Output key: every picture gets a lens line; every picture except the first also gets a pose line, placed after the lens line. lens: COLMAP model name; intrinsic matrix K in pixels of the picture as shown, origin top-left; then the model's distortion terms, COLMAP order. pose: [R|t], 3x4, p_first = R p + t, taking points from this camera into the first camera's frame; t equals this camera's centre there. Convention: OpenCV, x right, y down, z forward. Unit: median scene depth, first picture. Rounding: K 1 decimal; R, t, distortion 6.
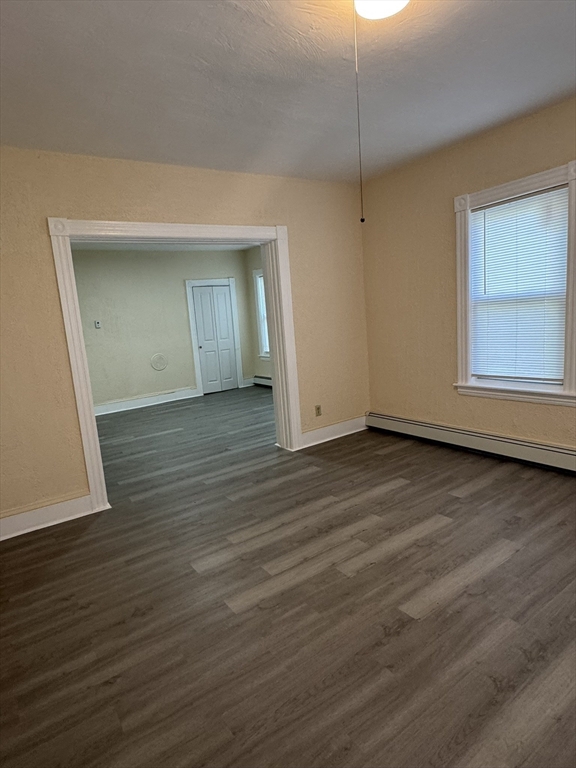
lens RADIAL K [[444.9, 0, 286.1], [0, 444.9, 381.7], [0, 0, 1]] dist [-0.000774, -0.003980]
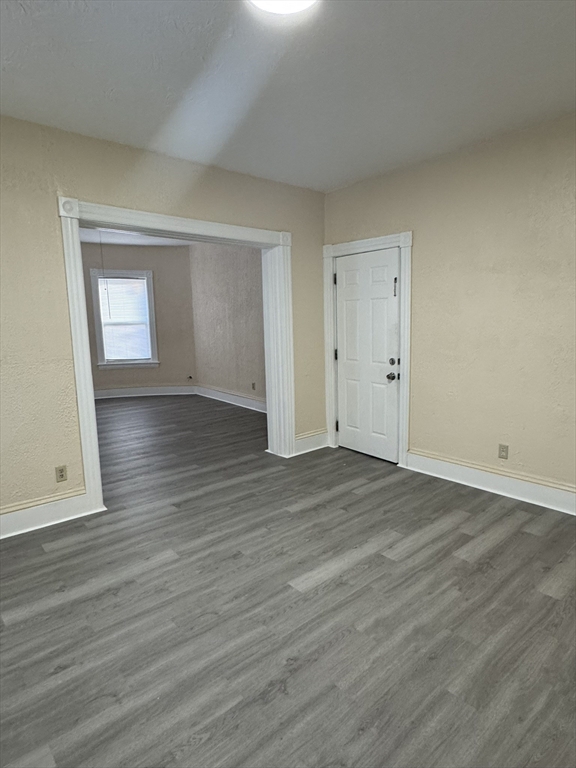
lens RADIAL K [[444.9, 0, 288.5], [0, 444.9, 384.4], [0, 0, 1]] dist [-0.000774, -0.003980]
pose [[-0.988275, 0.116909, -0.098207, -0.382356], [0.081699, 0.948287, 0.306719, -0.340366], [0.128987, 0.295100, -0.946720, 2.403305]]
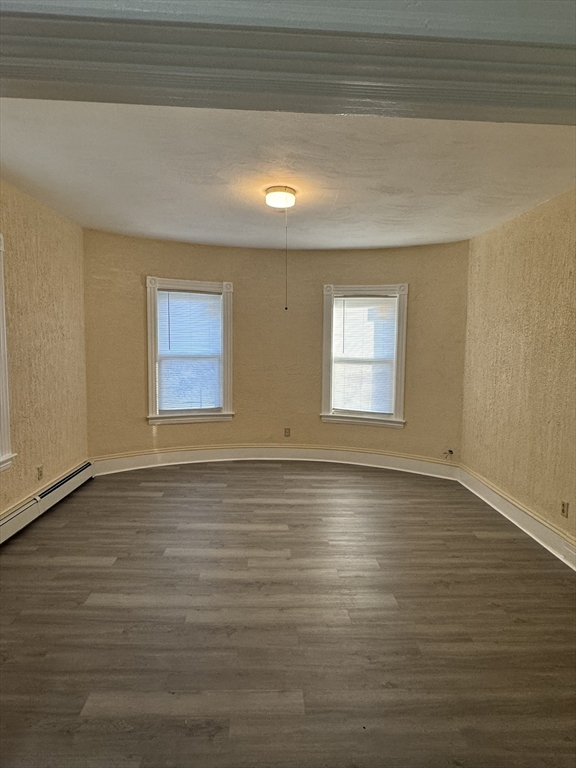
lens RADIAL K [[444.9, 0, 288.0], [0, 444.9, 382.4], [0, 0, 1]] dist [-0.000774, -0.003980]
pose [[-0.845741, 0.025102, 0.533003, -0.438557], [0.131961, 0.977704, 0.163343, -0.217697], [-0.517019, 0.208481, -0.830197, 1.476835]]
